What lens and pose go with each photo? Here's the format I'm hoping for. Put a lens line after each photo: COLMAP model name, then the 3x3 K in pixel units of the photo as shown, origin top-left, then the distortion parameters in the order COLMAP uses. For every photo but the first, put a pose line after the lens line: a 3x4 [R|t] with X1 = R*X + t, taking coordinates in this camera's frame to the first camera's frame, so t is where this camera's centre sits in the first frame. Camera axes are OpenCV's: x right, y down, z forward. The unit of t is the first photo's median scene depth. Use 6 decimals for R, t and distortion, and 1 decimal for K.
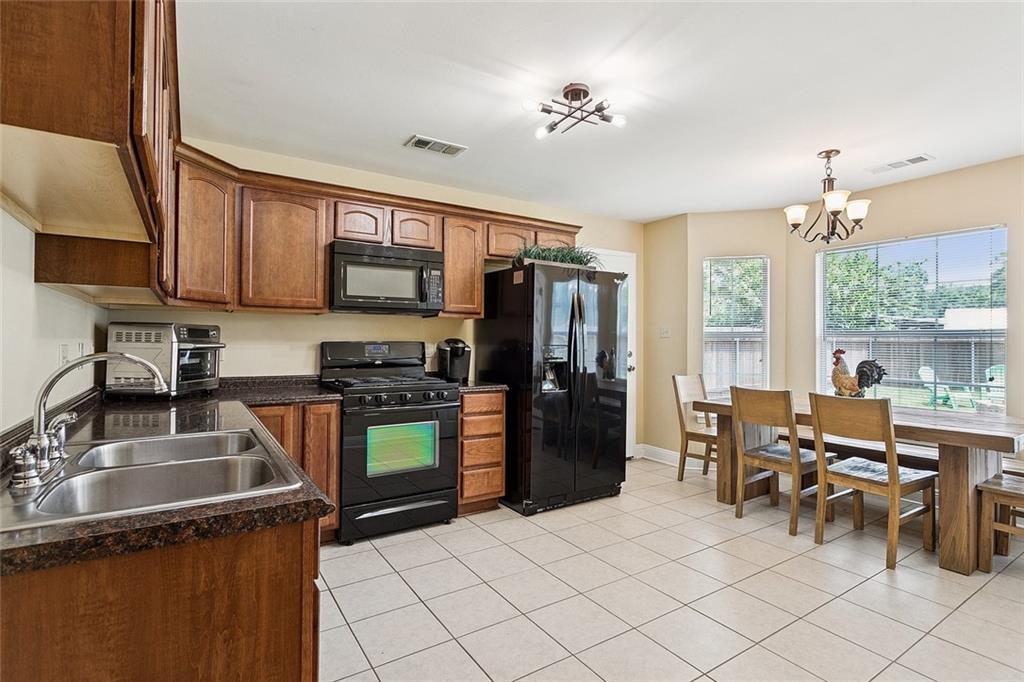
lens RADIAL K [[490.7, 0, 512.1], [0, 490.7, 337.9], [0, 0, 1]] dist [0.001280, -0.000332]
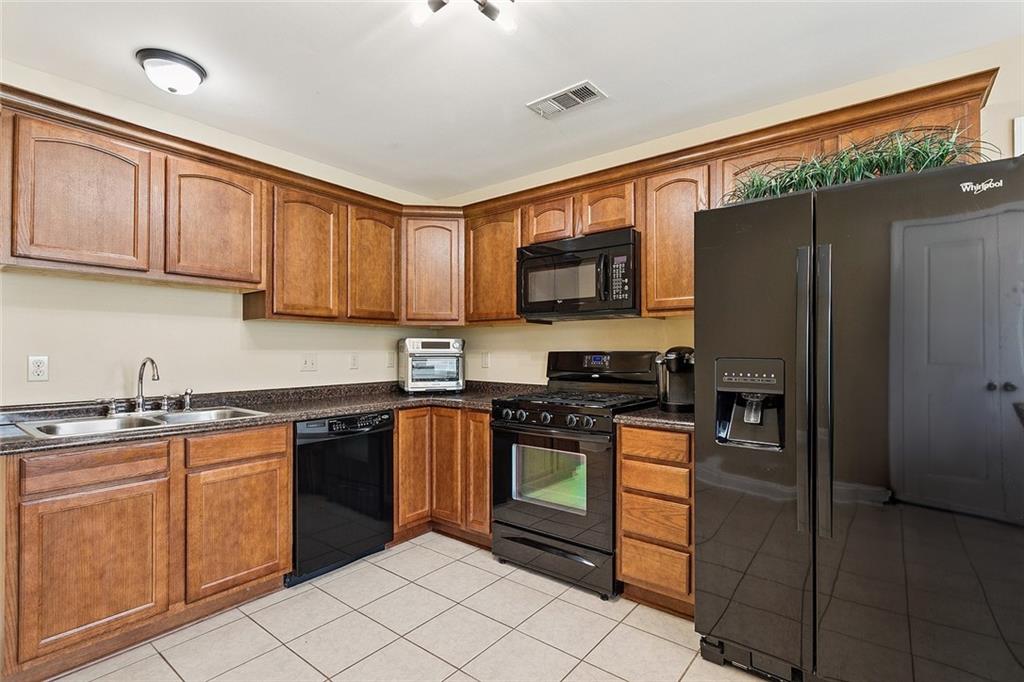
lens RADIAL K [[490.7, 0, 510.9], [0, 490.7, 347.4], [0, 0, 1]] dist [0.001280, -0.000332]
pose [[0.309152, -0.008936, -0.950971, 0.537085], [0.009990, 0.999931, -0.006149, 0.005171], [0.950960, -0.007599, 0.309220, 0.653114]]
